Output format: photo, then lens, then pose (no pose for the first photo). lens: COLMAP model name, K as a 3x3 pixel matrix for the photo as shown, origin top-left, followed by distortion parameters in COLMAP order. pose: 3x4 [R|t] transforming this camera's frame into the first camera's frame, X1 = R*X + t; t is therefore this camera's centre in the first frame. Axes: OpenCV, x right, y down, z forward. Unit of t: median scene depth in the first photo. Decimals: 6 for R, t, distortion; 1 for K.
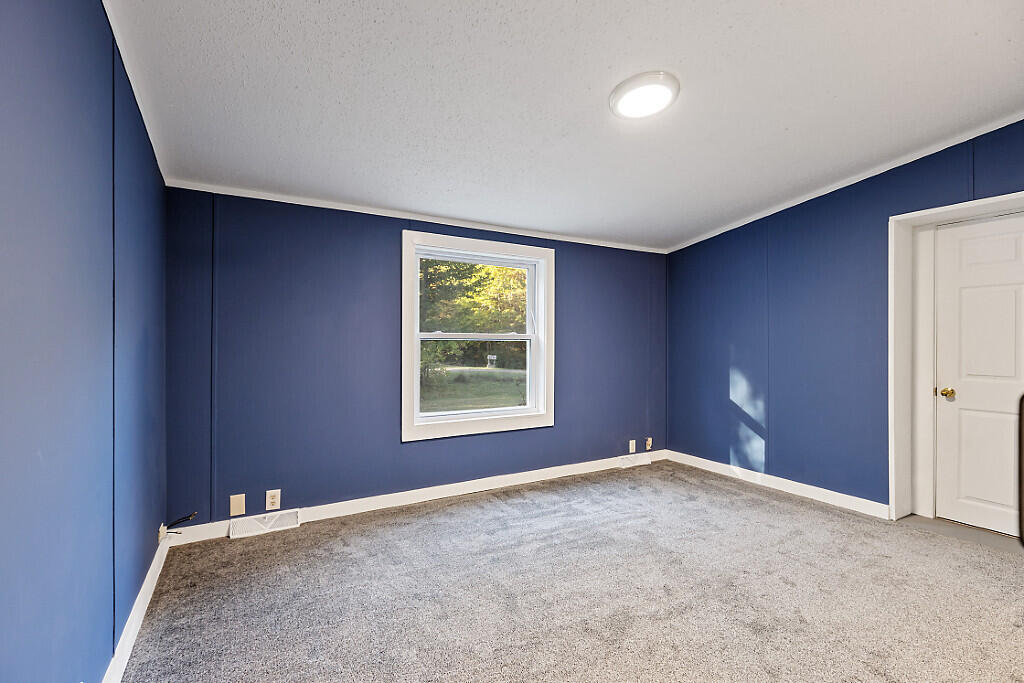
lens RADIAL K [[470.4, 0, 512.0], [0, 470.4, 341.5], [0, 0, 1]] dist [0.000679, 0.000033]
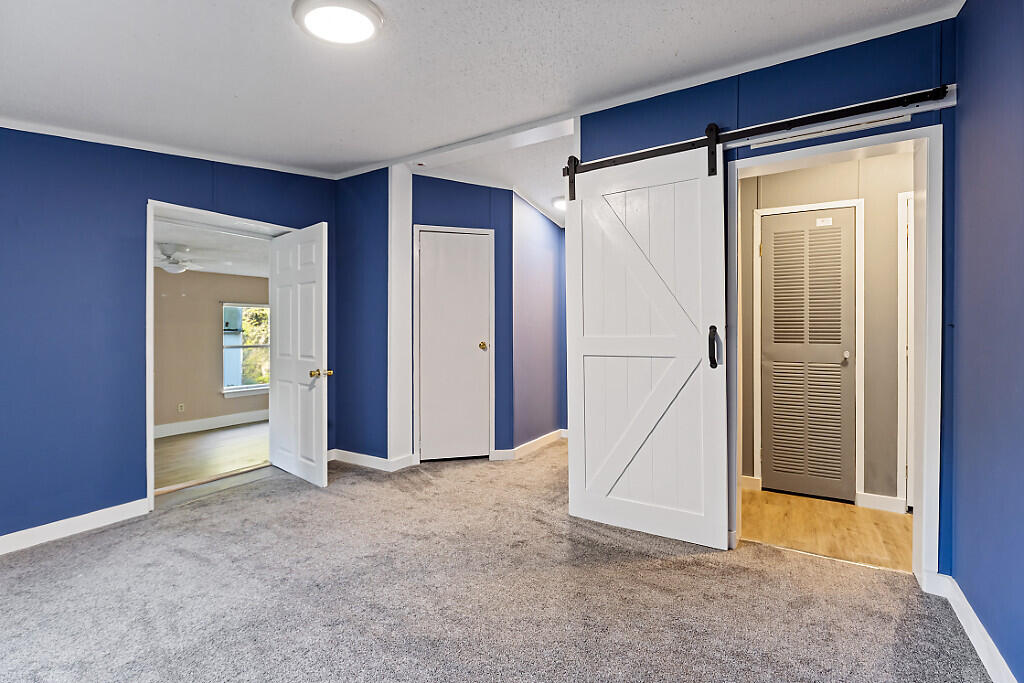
lens RADIAL K [[475.0, 0, 504.3], [0, 475.0, 320.4], [0, 0, 1]] dist [0.001233, 0.000406]
pose [[-0.470281, 0.011866, 0.882437, -0.439035], [0.003115, 0.999926, -0.011785, -0.001495], [-0.882511, -0.002794, -0.470283, 0.881073]]
